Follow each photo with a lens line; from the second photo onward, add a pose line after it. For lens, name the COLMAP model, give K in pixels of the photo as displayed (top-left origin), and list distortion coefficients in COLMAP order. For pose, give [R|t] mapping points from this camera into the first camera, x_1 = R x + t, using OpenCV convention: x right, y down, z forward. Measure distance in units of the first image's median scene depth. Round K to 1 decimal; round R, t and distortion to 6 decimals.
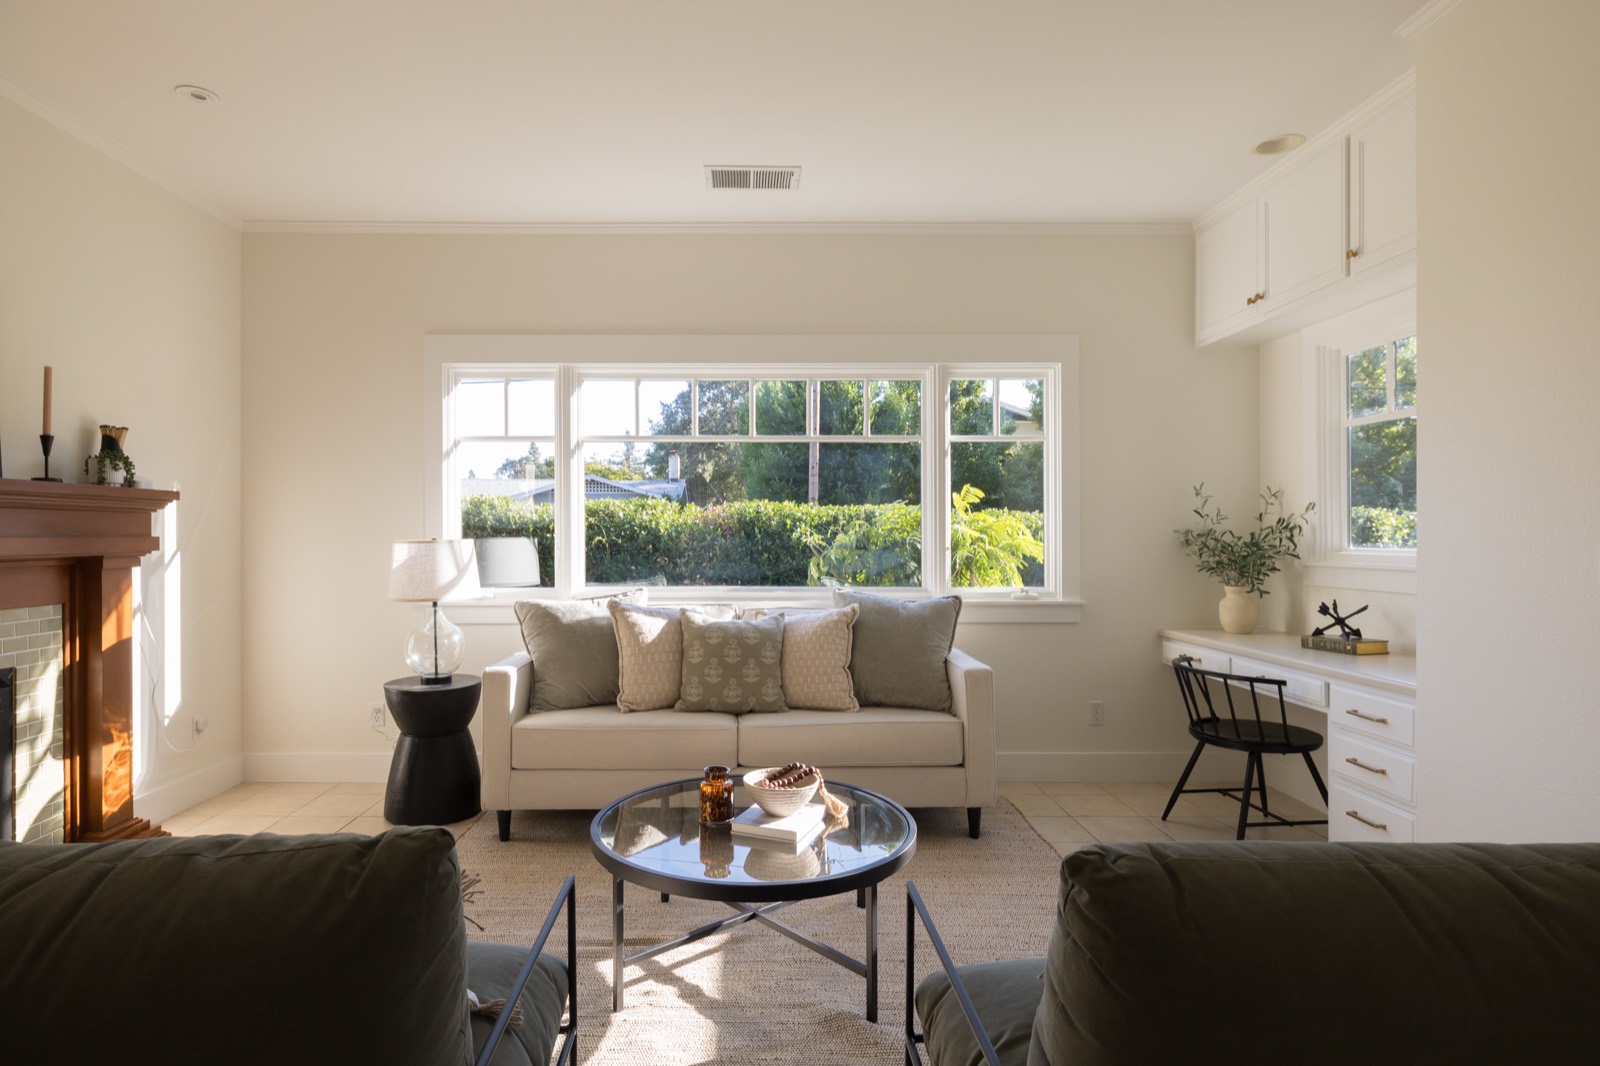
lens RADIAL K [[838.6, 0, 799.4], [0, 838.6, 536.0], [0, 0, 1]] dist [-0.006725, -0.000953]
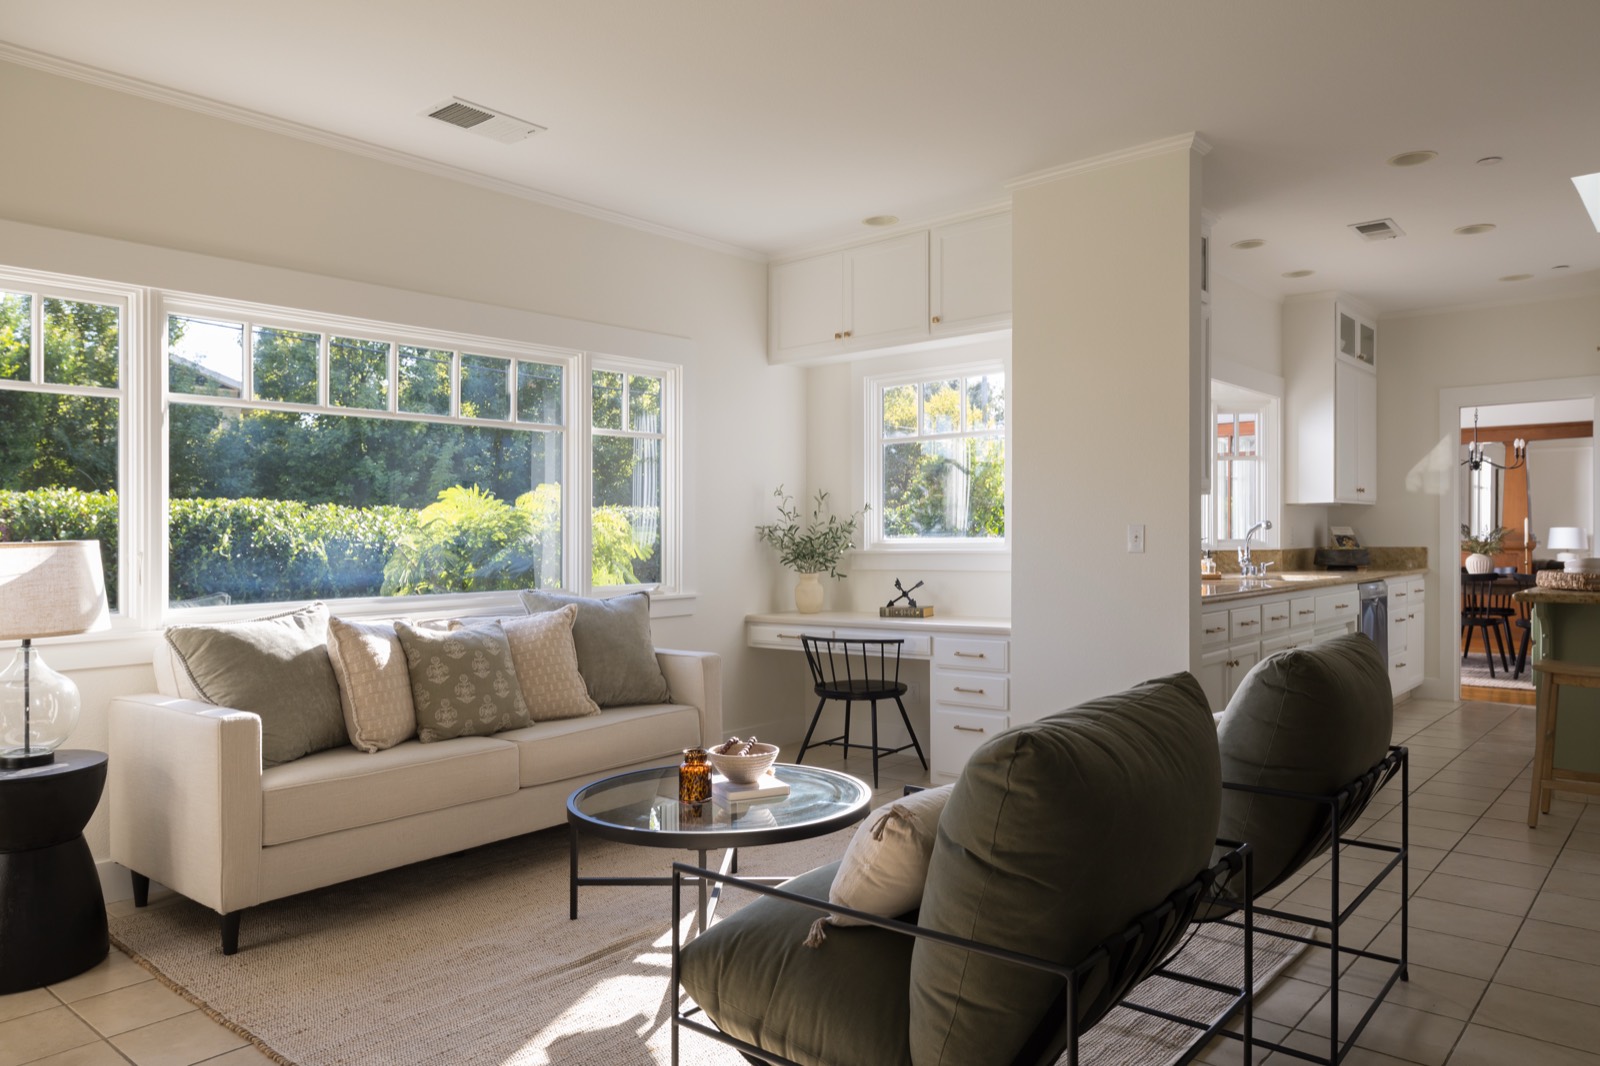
lens RADIAL K [[1108.5, 0, 795.2], [0, 1108.5, 548.2], [0, 0, 1]] dist [0.007346, -0.003342]
pose [[0.651845, -0.018339, 0.758130, -0.733722], [0.010275, 0.999829, 0.015351, 0.001594], [-0.758282, -0.002217, 0.651923, -0.001966]]
